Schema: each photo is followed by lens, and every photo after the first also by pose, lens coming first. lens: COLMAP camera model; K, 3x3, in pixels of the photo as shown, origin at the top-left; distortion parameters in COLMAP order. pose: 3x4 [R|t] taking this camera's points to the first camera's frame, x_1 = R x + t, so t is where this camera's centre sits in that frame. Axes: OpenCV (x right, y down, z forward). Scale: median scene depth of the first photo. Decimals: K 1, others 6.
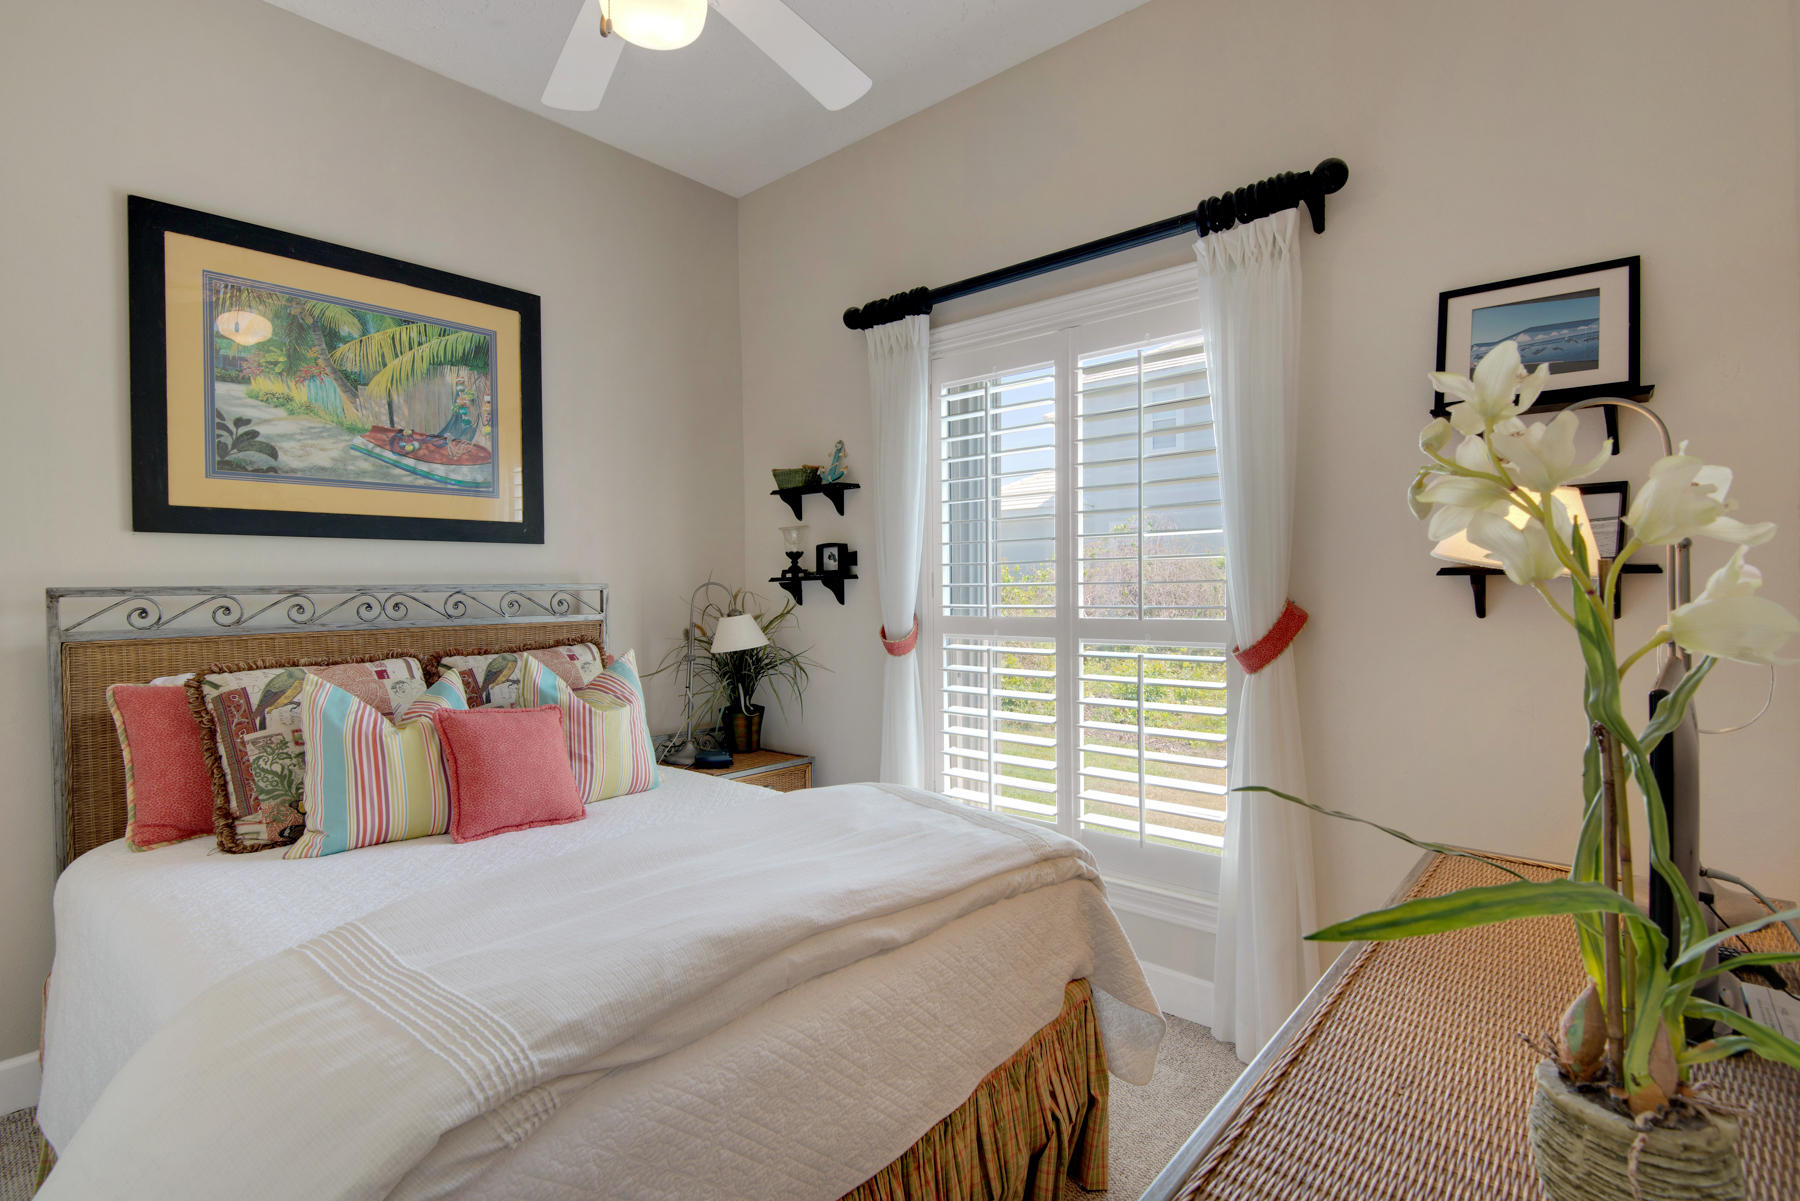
lens RADIAL K [[893.2, 0, 910.1], [0, 893.2, 598.9], [0, 0, 1]] dist [0.033772, -0.030879]
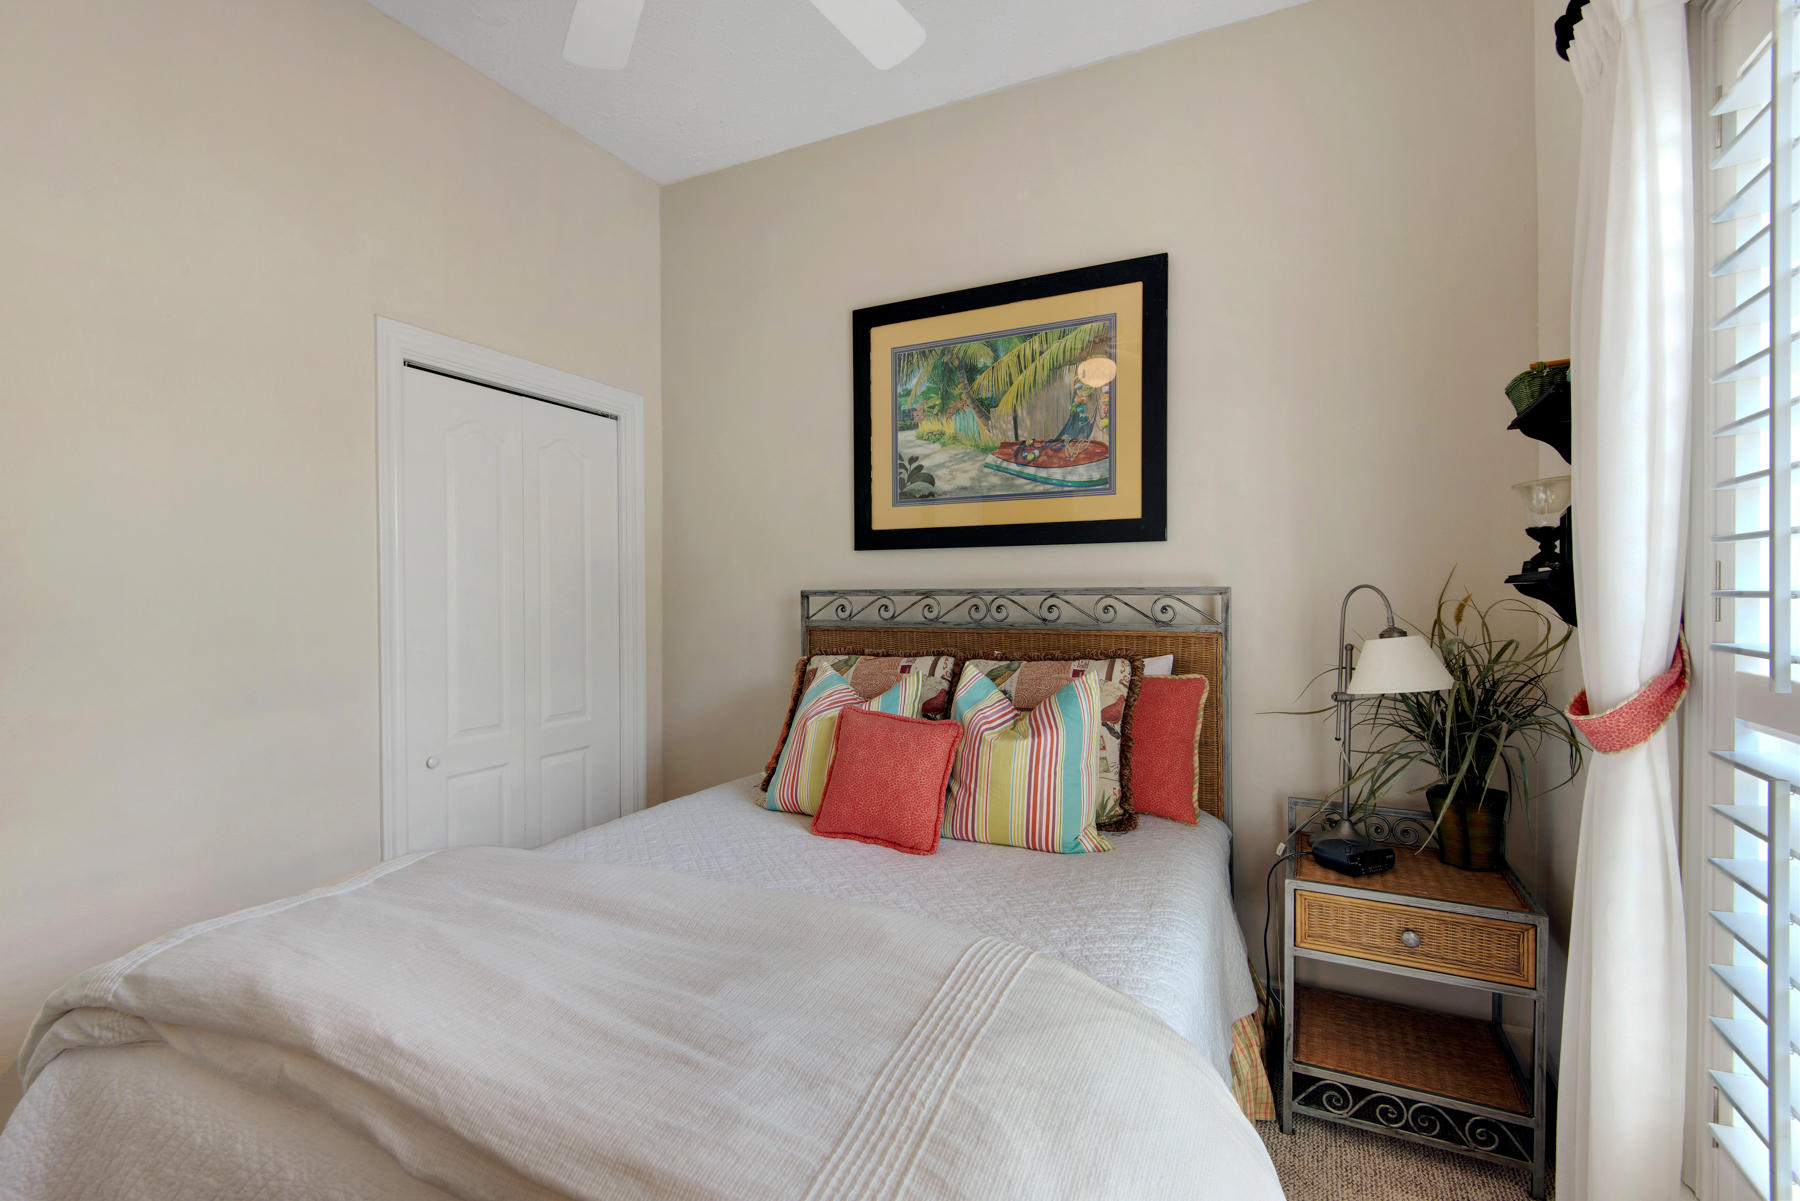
lens RADIAL K [[823.1, 0, 907.0], [0, 823.1, 598.2], [0, 0, 1]] dist [0.044795, -0.025953]
pose [[0.247165, 0.018490, -0.968797, 0.352433], [-0.009326, 0.999817, 0.016703, -0.019361], [0.968928, 0.004906, 0.247293, 0.650566]]
